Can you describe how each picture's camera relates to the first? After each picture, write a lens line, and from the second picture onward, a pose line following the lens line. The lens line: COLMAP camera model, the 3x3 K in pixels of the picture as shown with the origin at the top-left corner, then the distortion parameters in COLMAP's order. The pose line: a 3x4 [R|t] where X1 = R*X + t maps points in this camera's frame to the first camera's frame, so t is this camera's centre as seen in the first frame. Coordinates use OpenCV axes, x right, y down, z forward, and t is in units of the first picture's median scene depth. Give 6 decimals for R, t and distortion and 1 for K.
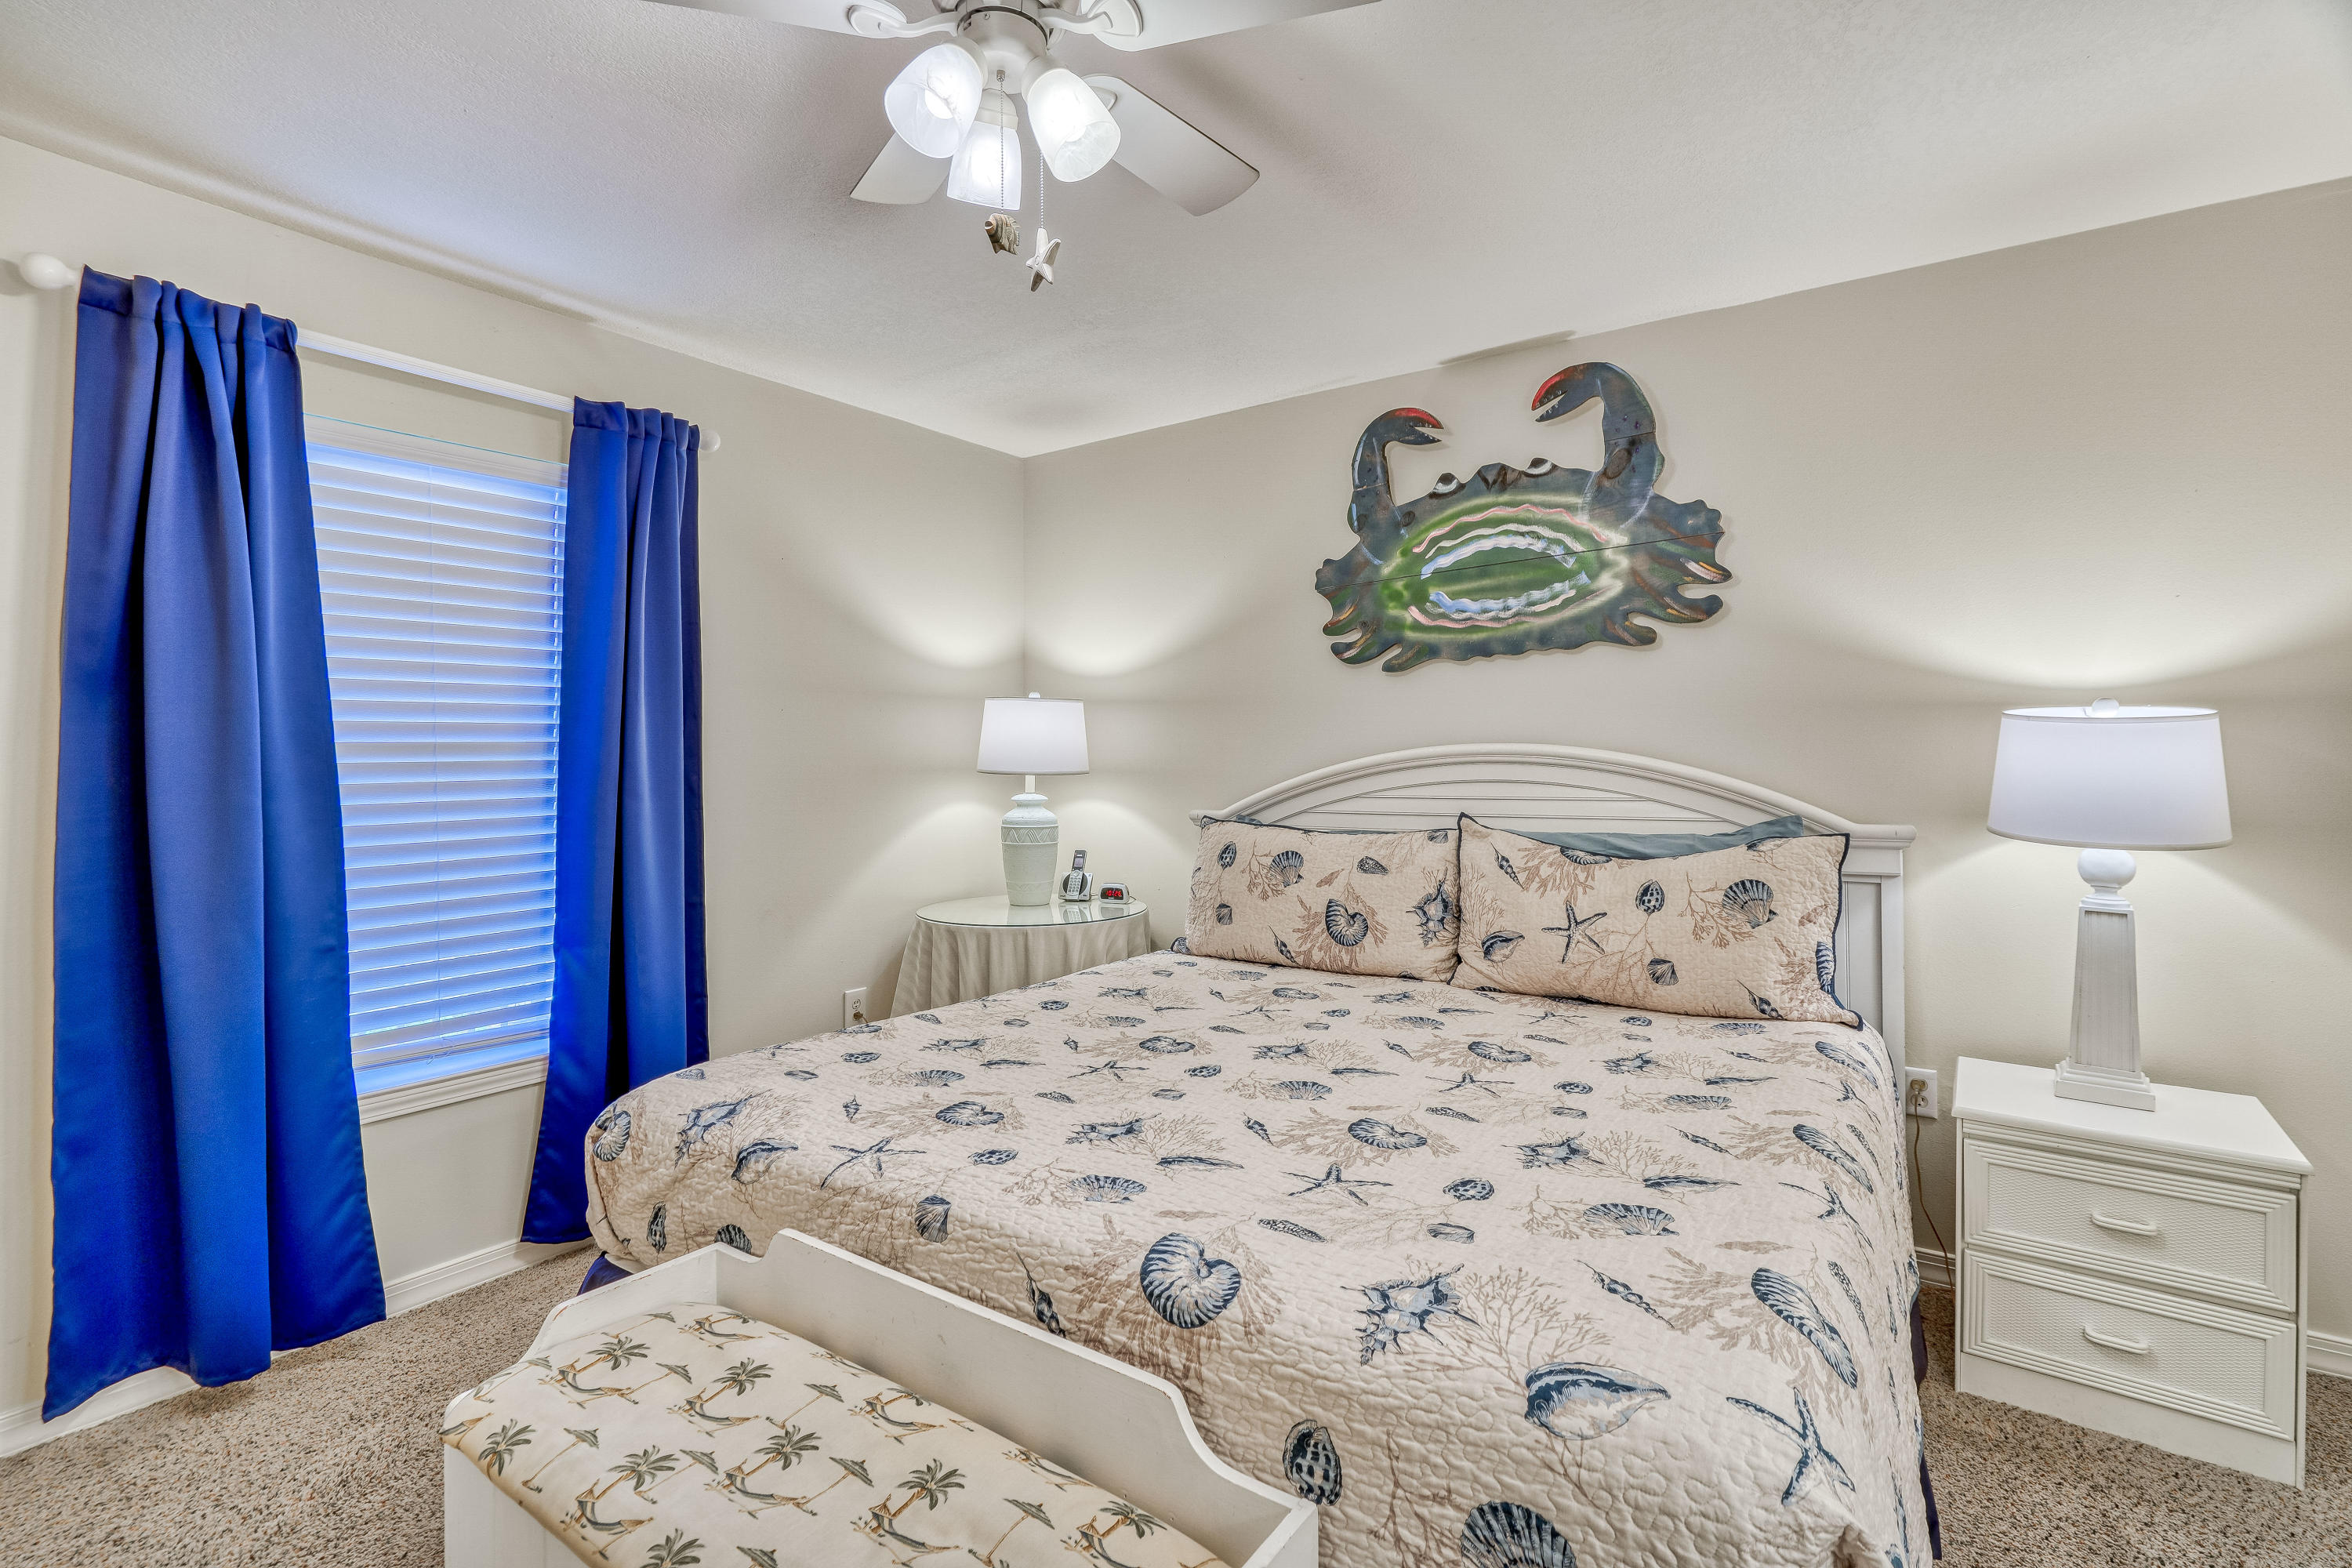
lens RADIAL K [[1093.1, 0, 1145.1], [0, 1093.1, 749.8], [0, 0, 1]] dist [-0.021328, 0.009259]
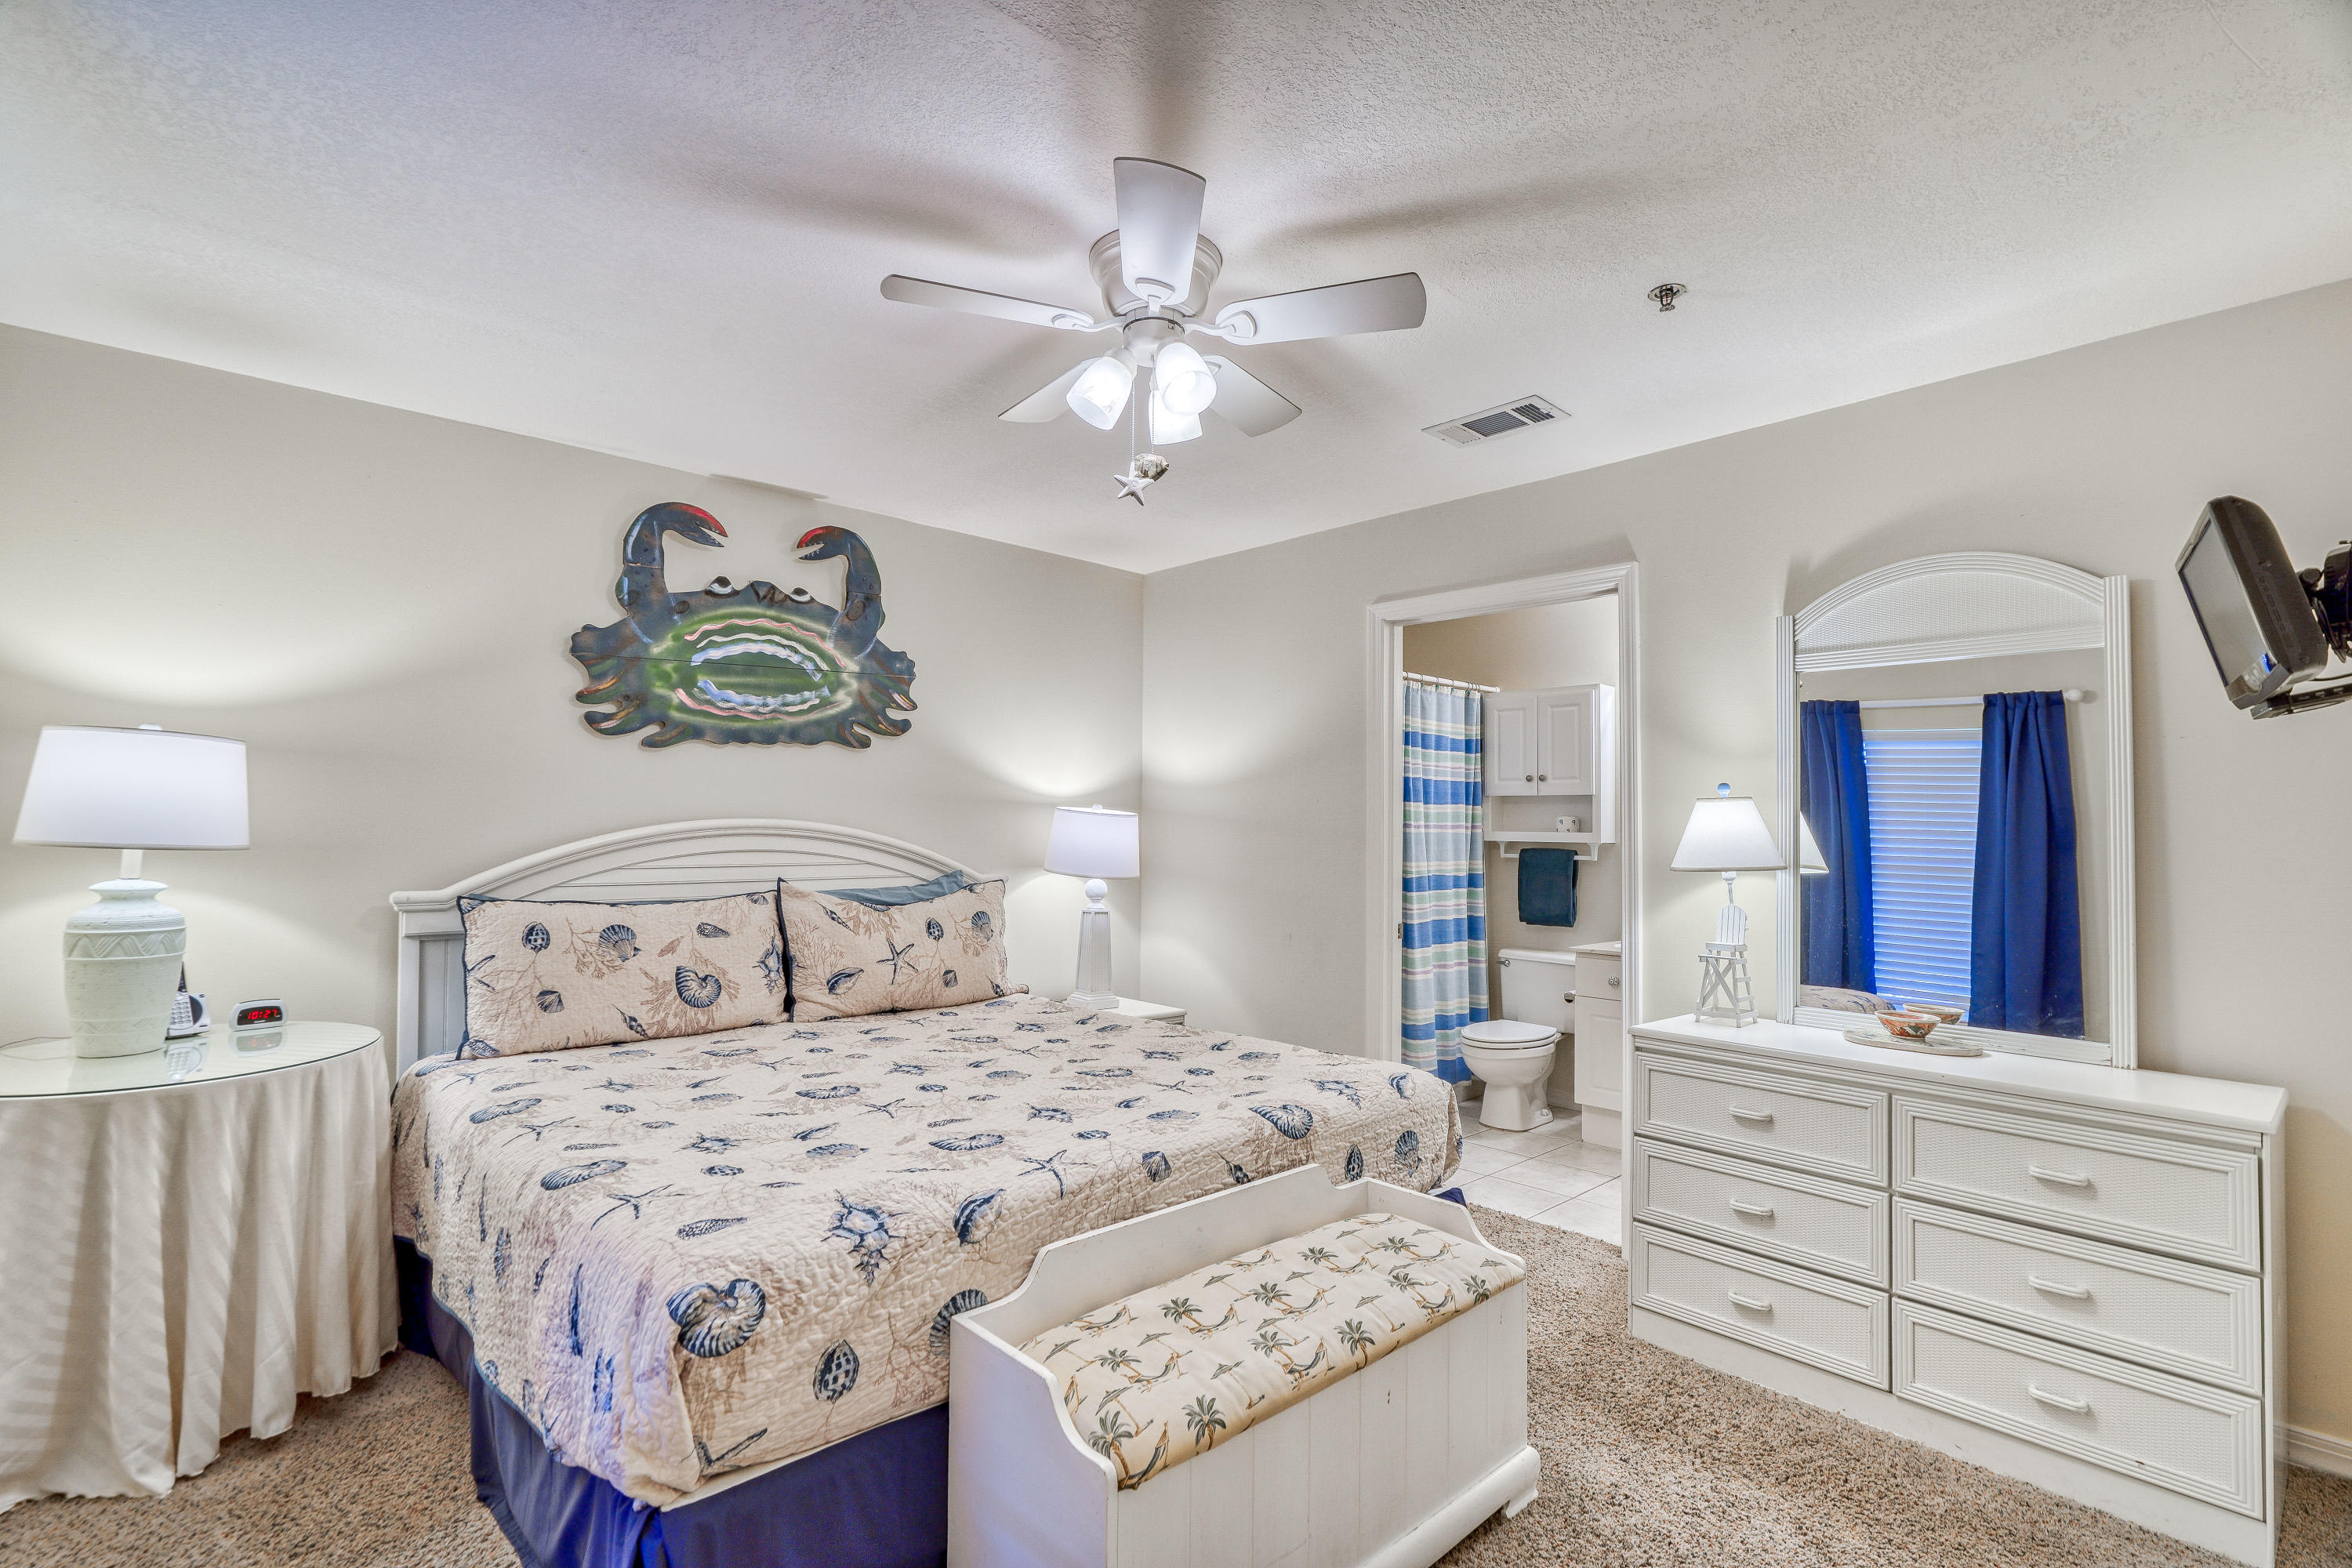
lens RADIAL K [[1093.1, 0, 1164.5], [0, 1093.1, 786.3], [0, 0, 1]] dist [-0.021328, 0.009259]
pose [[0.207450, 0.044490, 0.977233, -0.802355], [-0.014822, 0.998994, -0.042334, 0.003023], [-0.978133, -0.005703, 0.207900, 0.358570]]
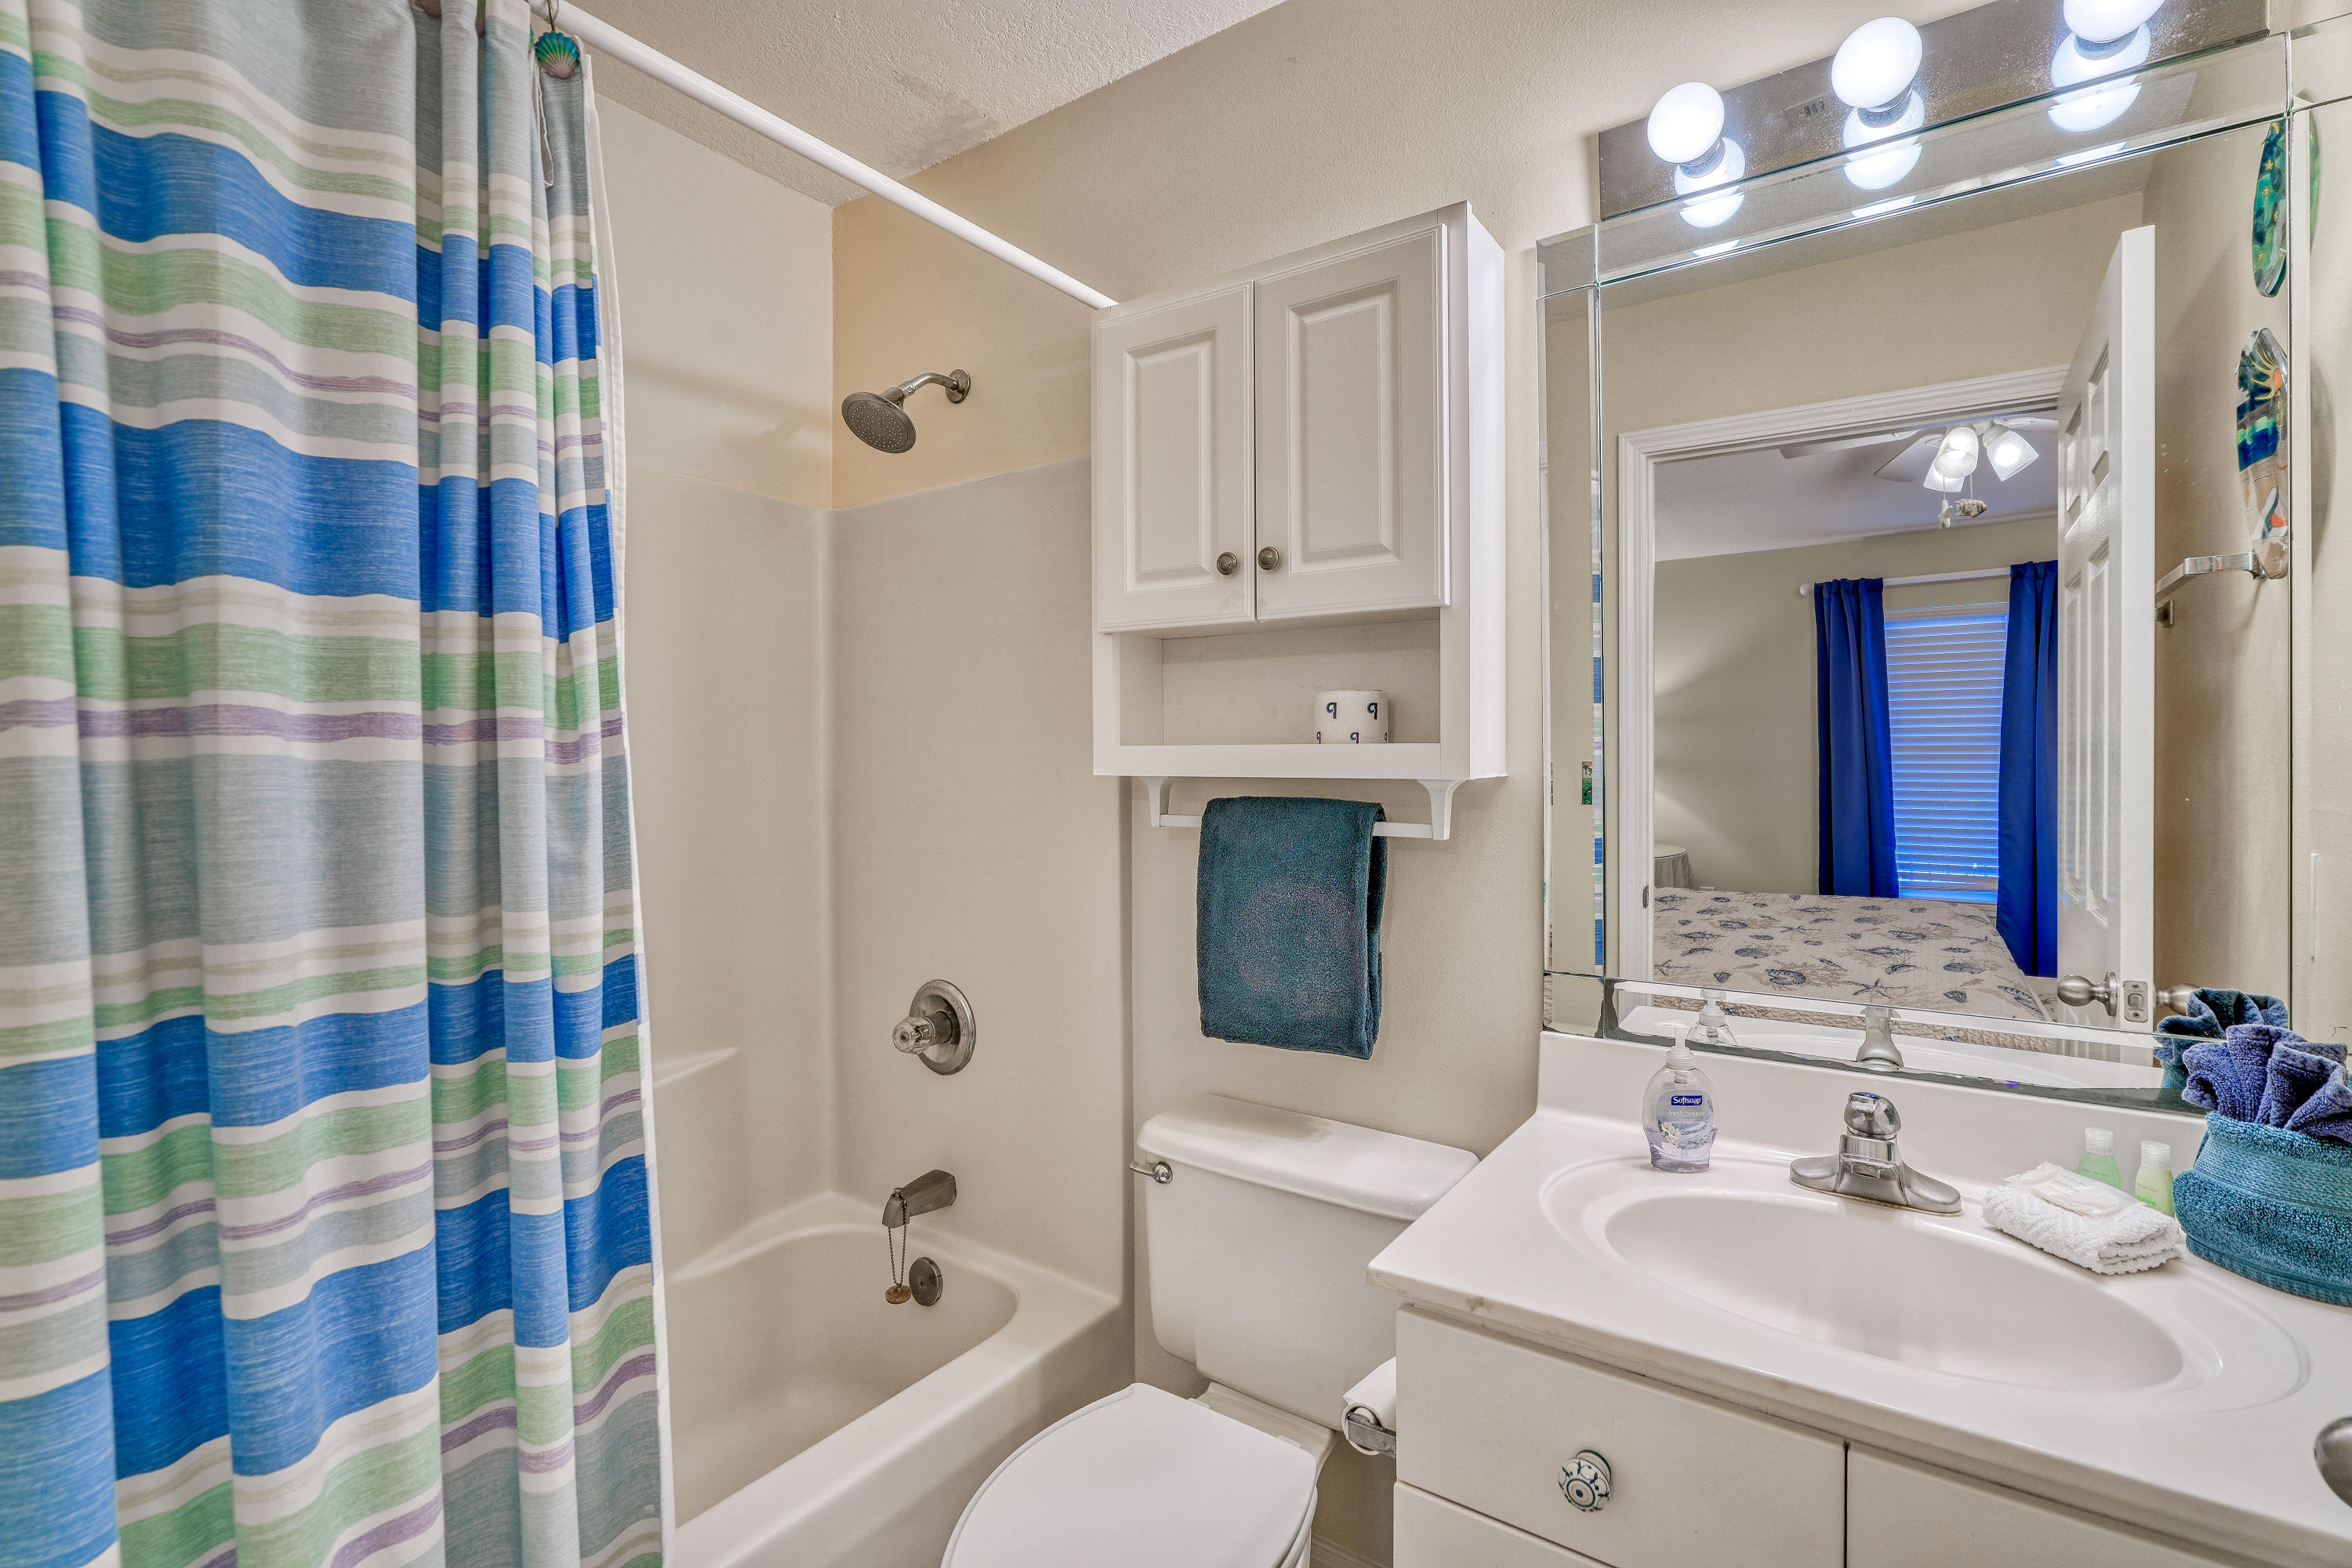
lens RADIAL K [[1093.1, 0, 1196.4], [0, 1093.1, 764.0], [0, 0, 1]] dist [-0.021328, 0.009259]
pose [[-0.025434, 0.000950, 0.999676, 0.528552], [0.000012, 1.000000, -0.000950, 0.003437], [-0.999677, -0.000012, -0.025434, 0.176025]]
